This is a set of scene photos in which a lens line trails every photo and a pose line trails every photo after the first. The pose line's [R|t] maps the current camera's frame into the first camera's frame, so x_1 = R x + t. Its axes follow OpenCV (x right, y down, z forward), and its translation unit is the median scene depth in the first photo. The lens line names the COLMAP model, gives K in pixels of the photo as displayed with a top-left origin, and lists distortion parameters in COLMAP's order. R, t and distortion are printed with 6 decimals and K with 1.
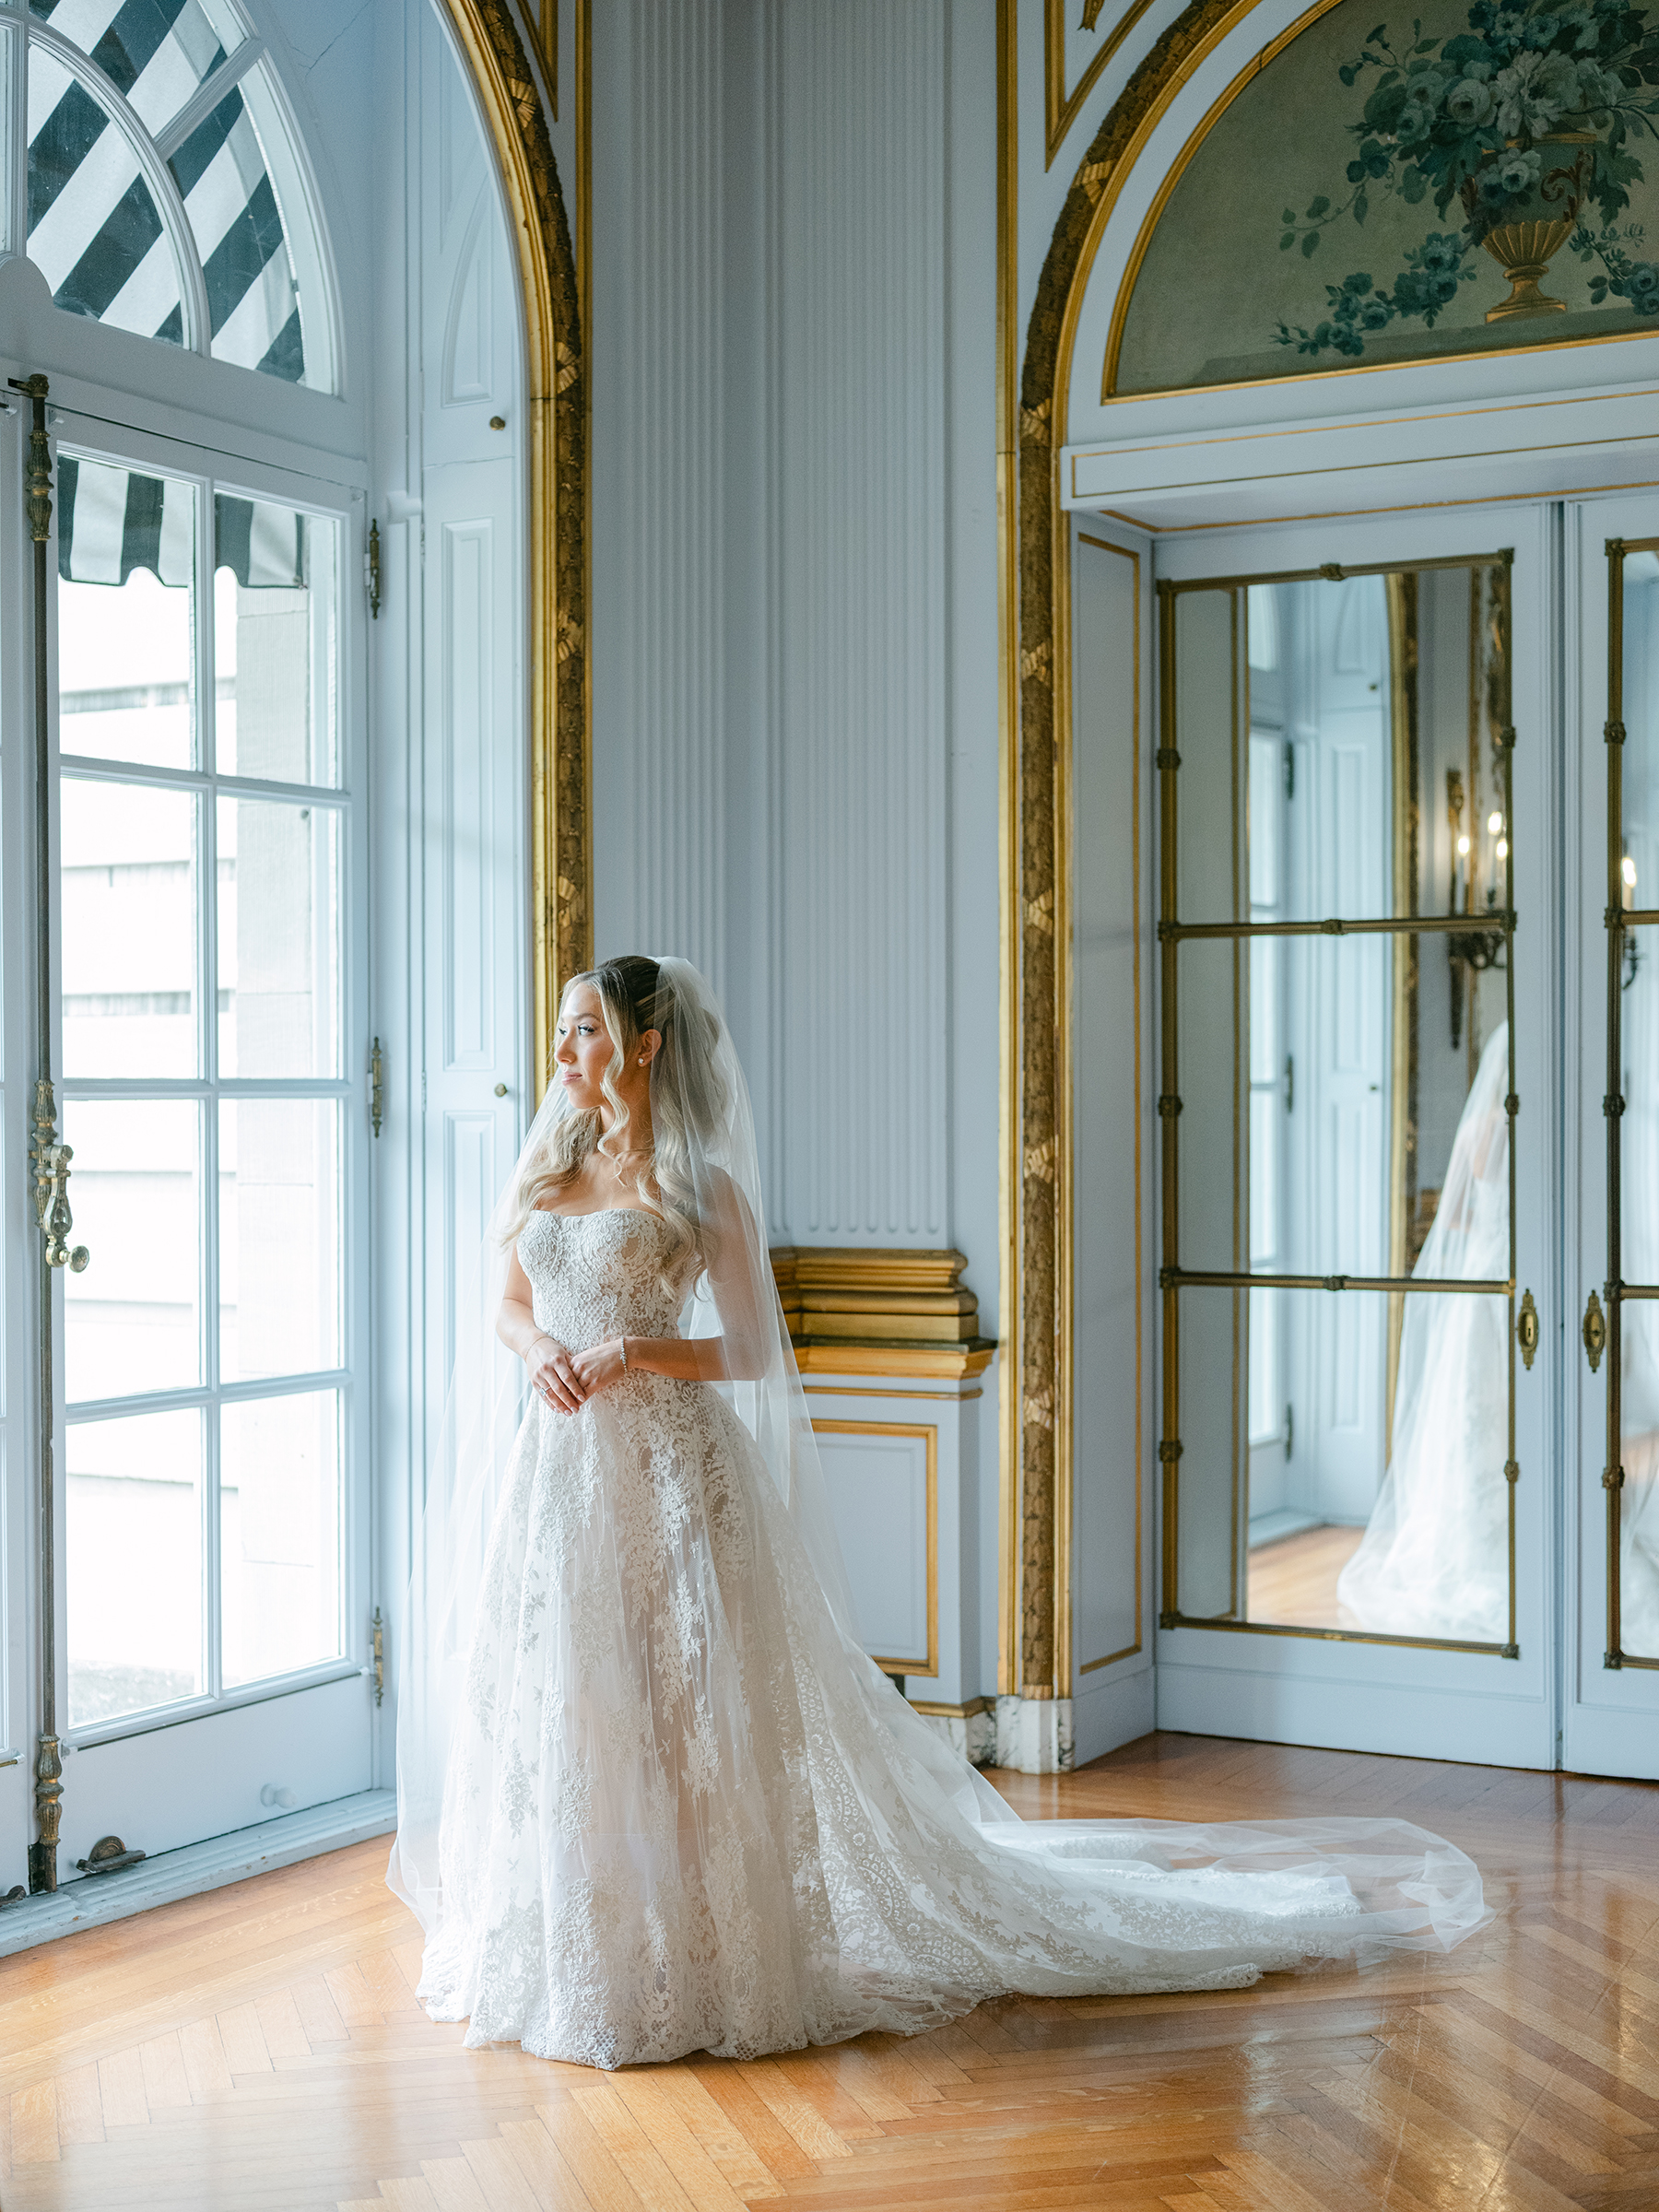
lens RADIAL K [[3157.6, 0, 829.5], [0, 3157.6, 1106.0], [0, 0, 1]] dist [-0.004909, 0.019507]
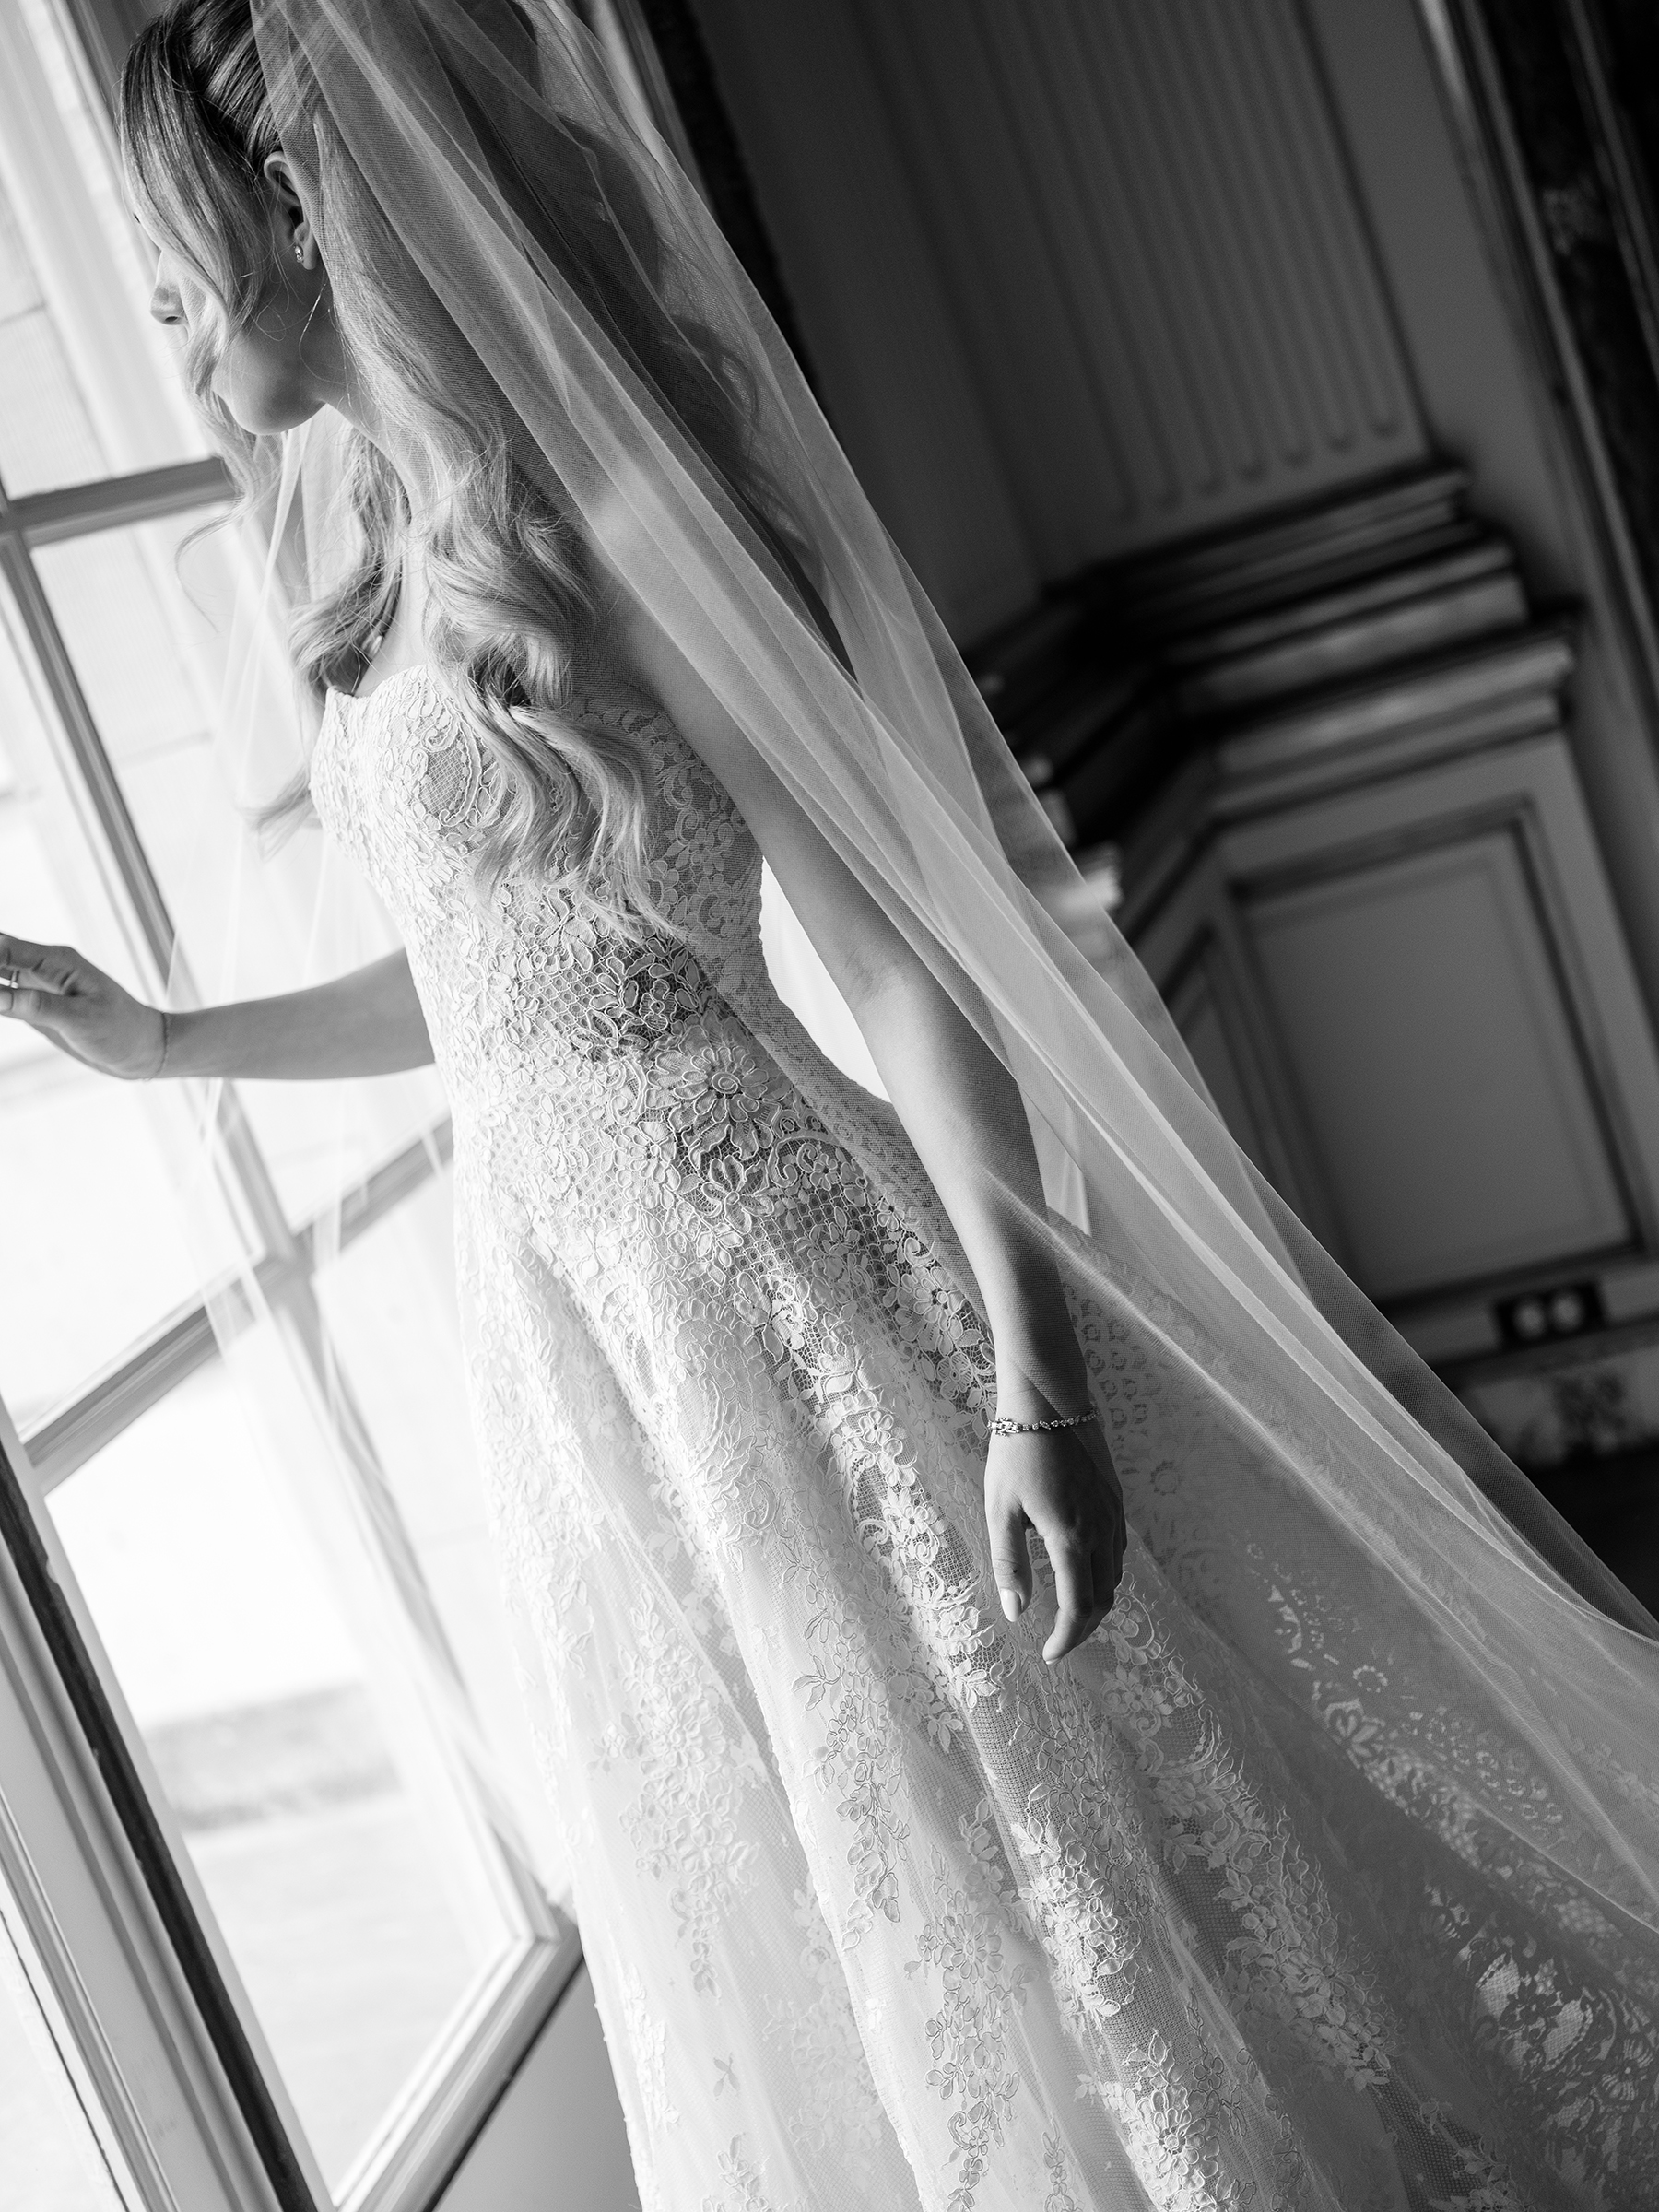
lens RADIAL K [[3229.7, 0, 829.5], [0, 3229.7, 1106.0], [0, 0, 1]] dist [-0.002147, -0.001684]
pose [[0.919725, -0.347219, 0.183150, -0.184496], [0.316173, 0.931727, 0.178660, 0.022358], [-0.232680, -0.106411, 0.966714, 0.560708]]
